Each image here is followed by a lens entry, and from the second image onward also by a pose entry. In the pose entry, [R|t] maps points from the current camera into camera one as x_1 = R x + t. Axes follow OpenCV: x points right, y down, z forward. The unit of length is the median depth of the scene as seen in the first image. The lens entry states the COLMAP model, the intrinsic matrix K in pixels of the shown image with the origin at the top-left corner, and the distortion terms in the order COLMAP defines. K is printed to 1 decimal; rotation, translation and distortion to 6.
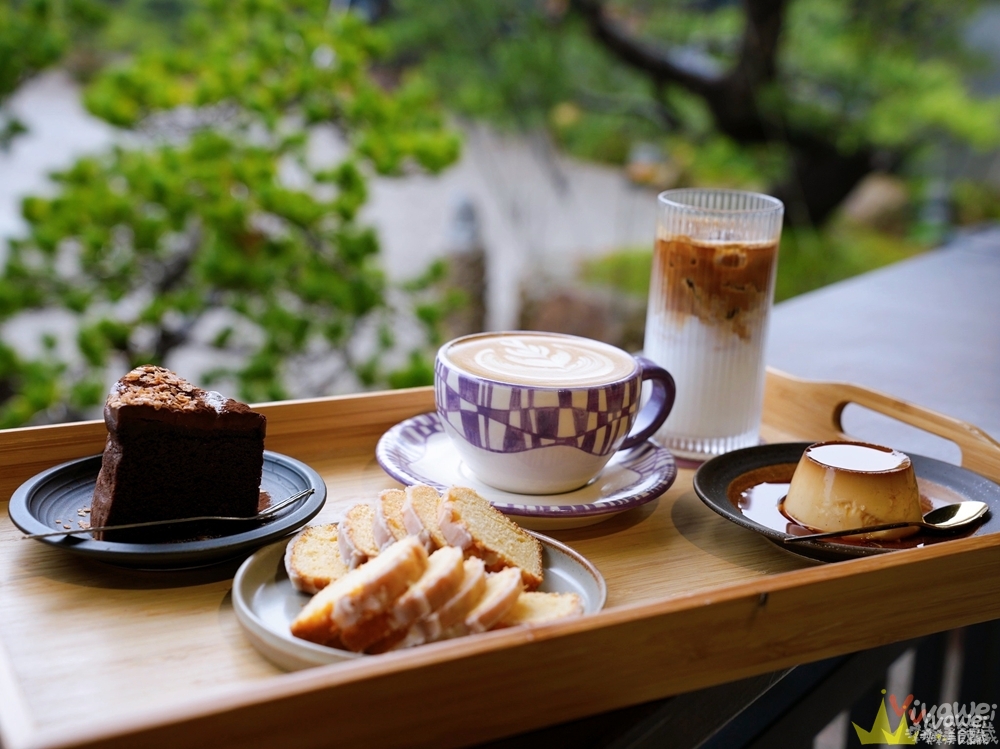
lens RADIAL K [[1336.6, 0, 500.0], [0, 1336.6, 374.5], [0, 0, 1]] dist [0.107028, 0.033312]
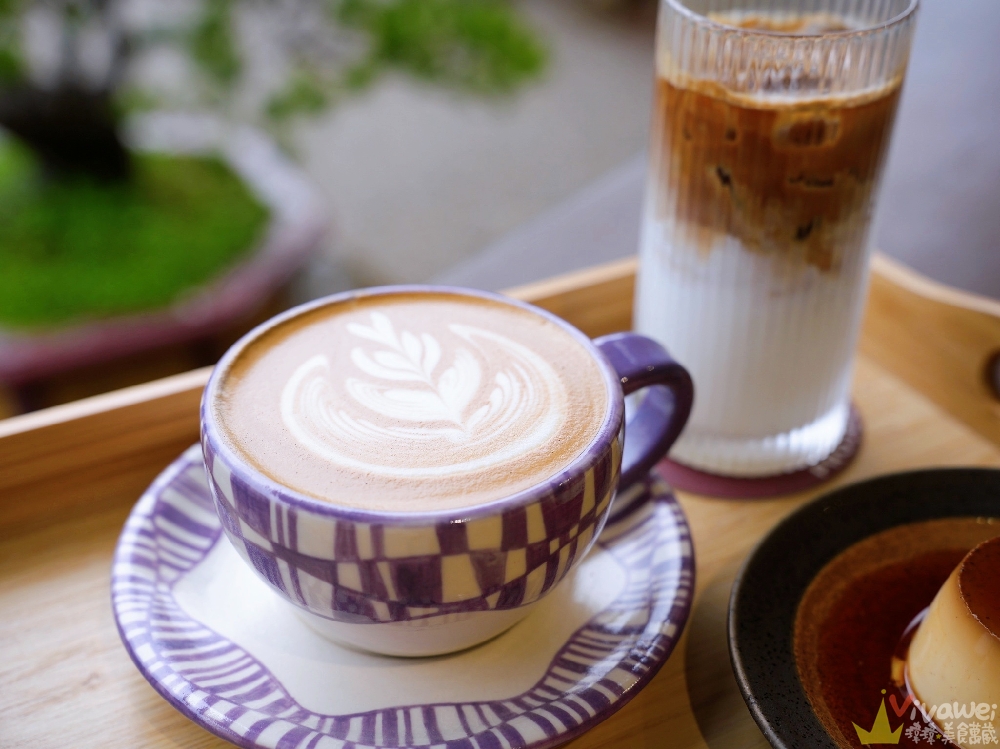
lens RADIAL K [[1336.6, 0, 500.0], [0, 1336.6, 374.5], [0, 0, 1]] dist [0.107028, 0.033312]
pose [[0.998979, -0.034588, -0.029060, 0.070733], [0.041658, 0.954161, 0.296380, -0.151647], [0.017477, -0.297288, 0.954628, 0.501188]]
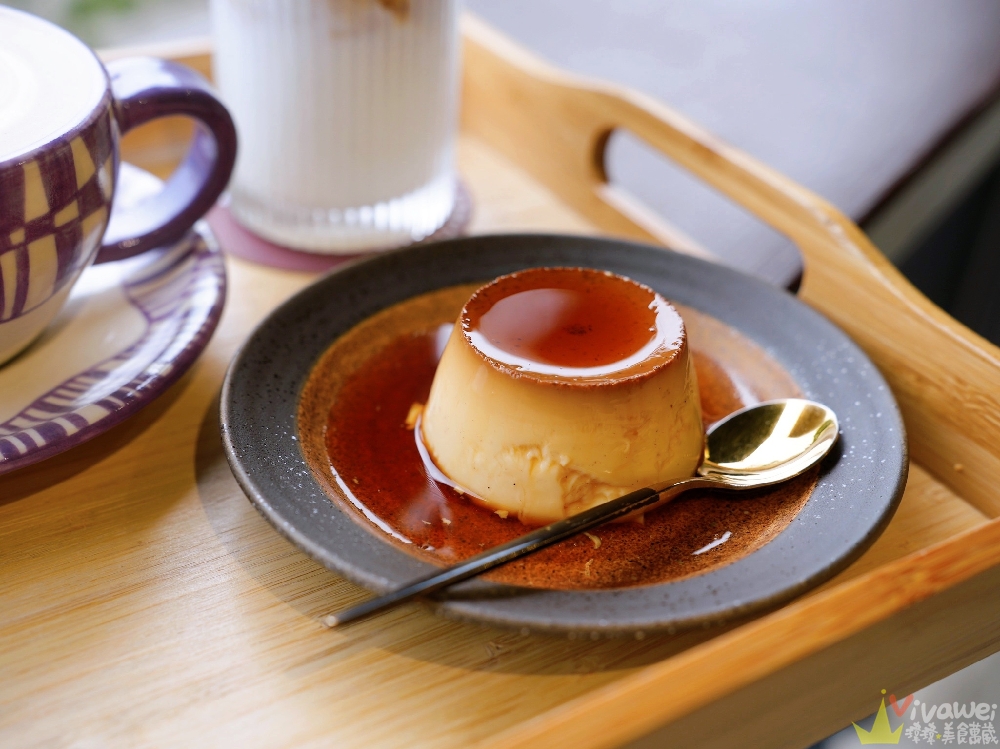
lens RADIAL K [[1336.6, 0, 500.0], [0, 1336.6, 374.5], [0, 0, 1]] dist [0.107028, 0.033312]
pose [[0.997850, -0.018303, 0.062931, 0.191772], [-0.003319, 0.944868, 0.327435, -0.063256], [-0.065454, -0.326940, 0.942776, 0.515591]]
